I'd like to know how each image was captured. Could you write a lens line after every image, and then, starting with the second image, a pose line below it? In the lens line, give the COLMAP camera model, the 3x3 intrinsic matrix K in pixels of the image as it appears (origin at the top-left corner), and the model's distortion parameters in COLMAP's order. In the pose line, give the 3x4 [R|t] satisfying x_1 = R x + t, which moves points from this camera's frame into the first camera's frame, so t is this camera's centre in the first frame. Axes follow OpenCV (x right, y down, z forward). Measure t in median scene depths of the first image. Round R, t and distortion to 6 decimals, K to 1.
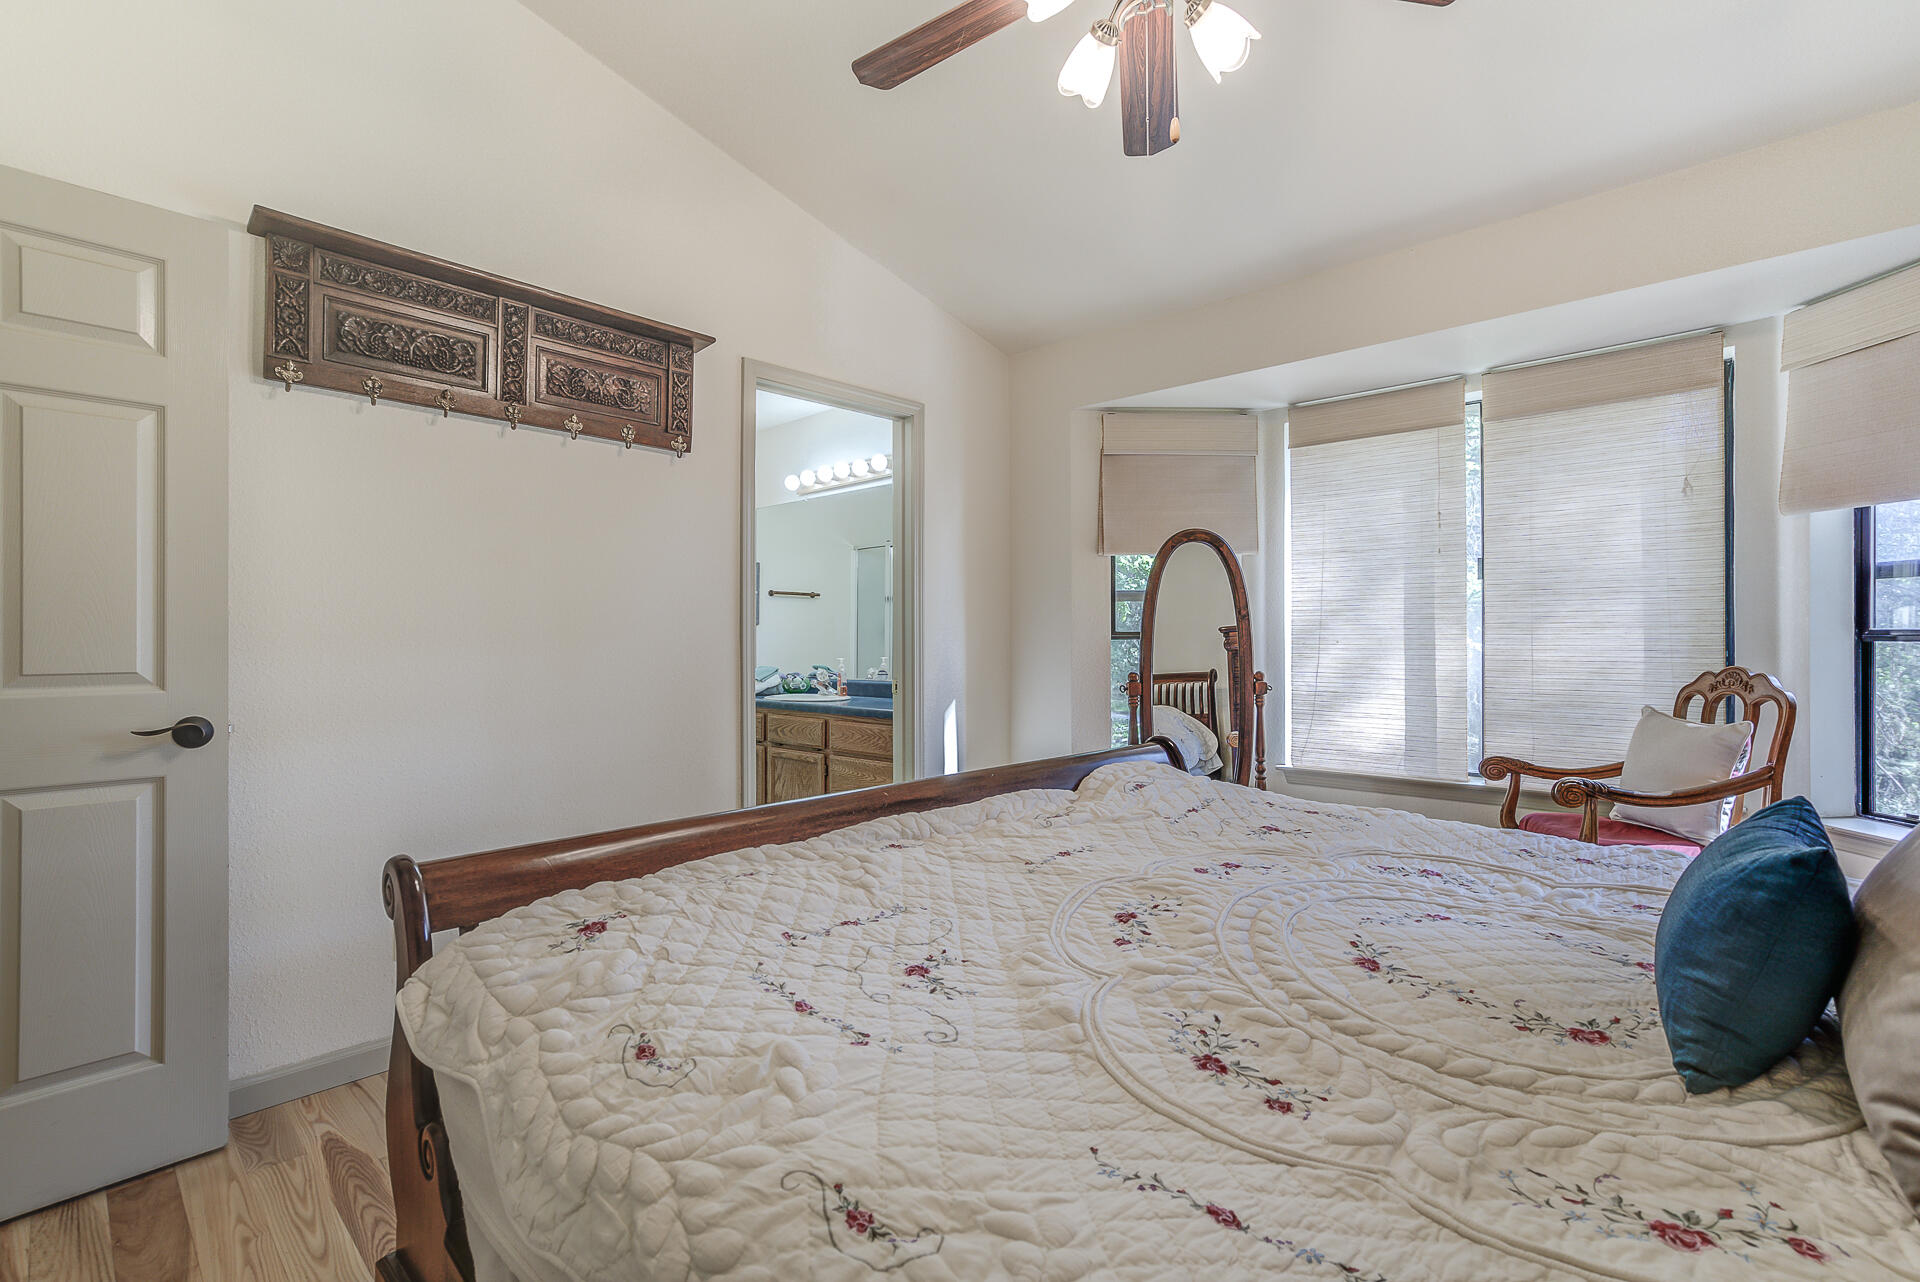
lens RADIAL K [[901.5, 0, 960.0], [0, 901.5, 641.0], [0, 0, 1]] dist [-0.032433, 0.025806]
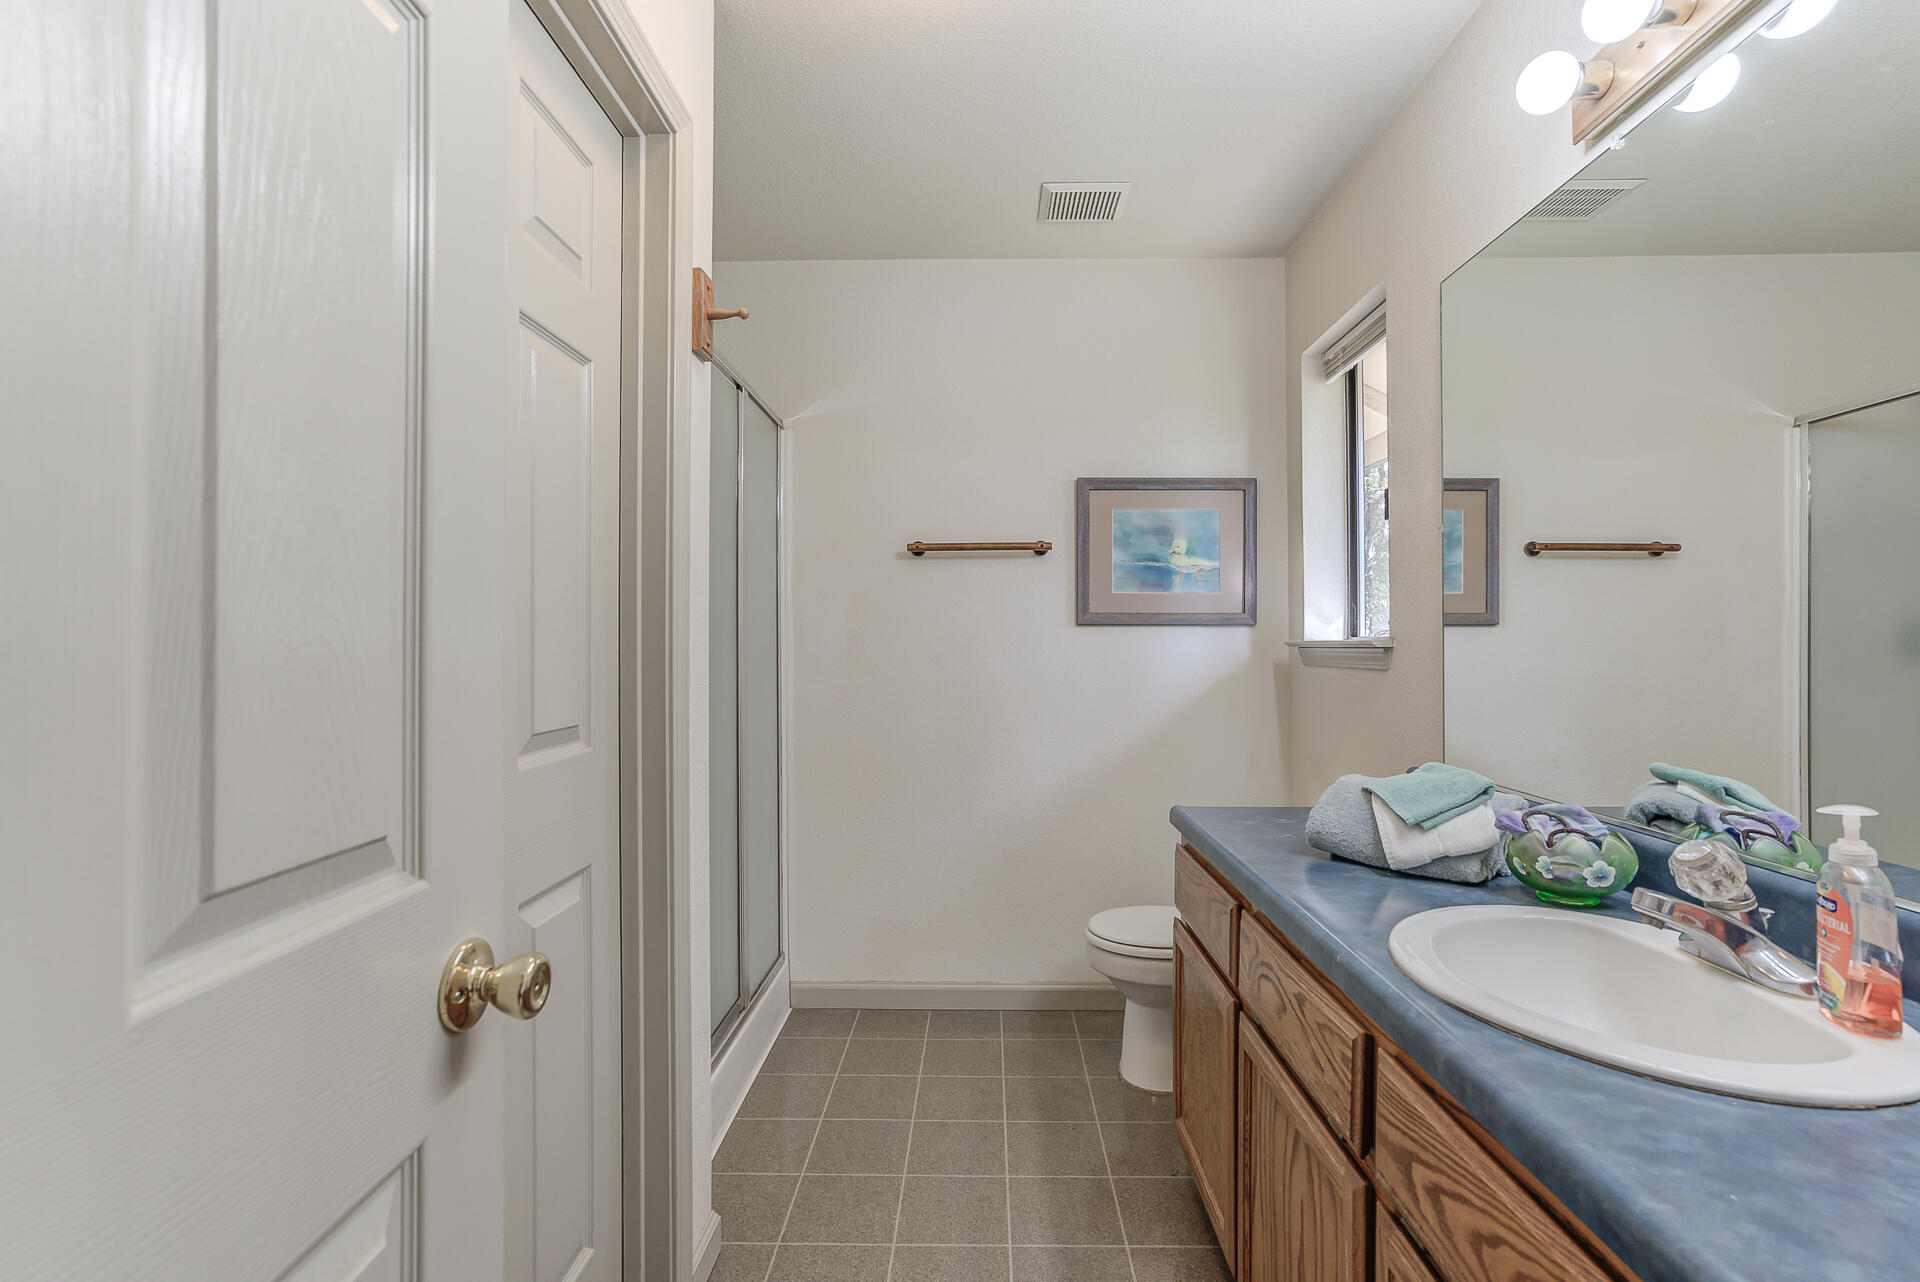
lens RADIAL K [[901.5, 0, 960.0], [0, 901.5, 641.0], [0, 0, 1]] dist [-0.032433, 0.025806]
pose [[0.676509, -0.001597, -0.736433, -0.102535], [-0.001390, 0.999993, -0.003446, -0.010514], [0.736433, 0.003355, 0.676502, 0.639748]]
